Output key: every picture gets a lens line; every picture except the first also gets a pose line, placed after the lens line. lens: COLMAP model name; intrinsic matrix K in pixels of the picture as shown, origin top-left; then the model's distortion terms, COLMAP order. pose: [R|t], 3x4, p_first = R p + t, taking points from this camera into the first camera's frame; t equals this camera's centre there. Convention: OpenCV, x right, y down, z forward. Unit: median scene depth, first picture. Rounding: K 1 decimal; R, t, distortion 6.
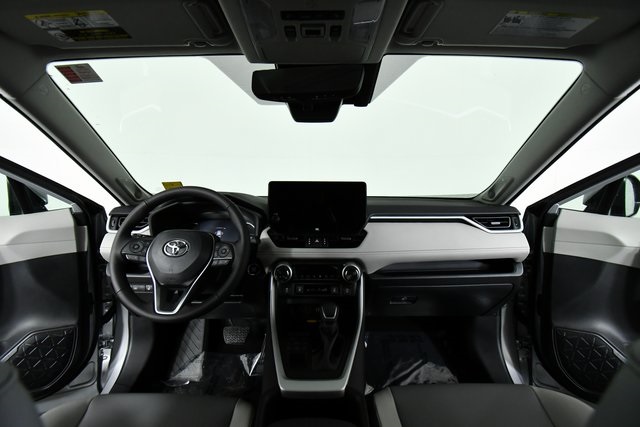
lens RADIAL K [[288.3, 0, 321.4], [0, 288.3, 210.9], [0, 0, 1]] dist [-0.002791, -0.009103]
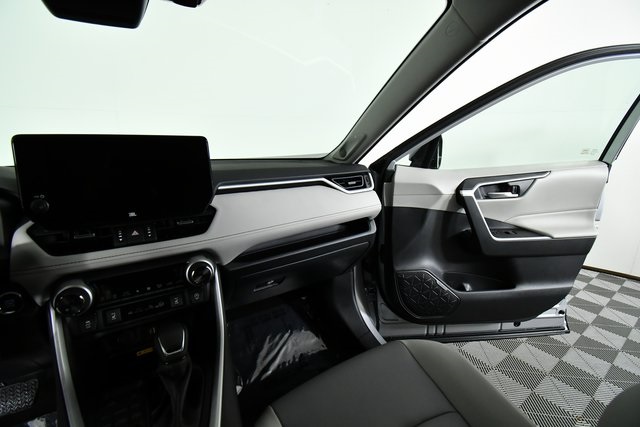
lens RADIAL K [[288.3, 0, 317.2], [0, 288.3, 212.7], [0, 0, 1]] dist [-0.002791, -0.009103]
pose [[0.858956, -0.124637, 0.496649, 0.016583], [0.061190, 0.987958, 0.142105, -0.003093], [-0.508380, -0.091672, 0.856239, 0.235969]]
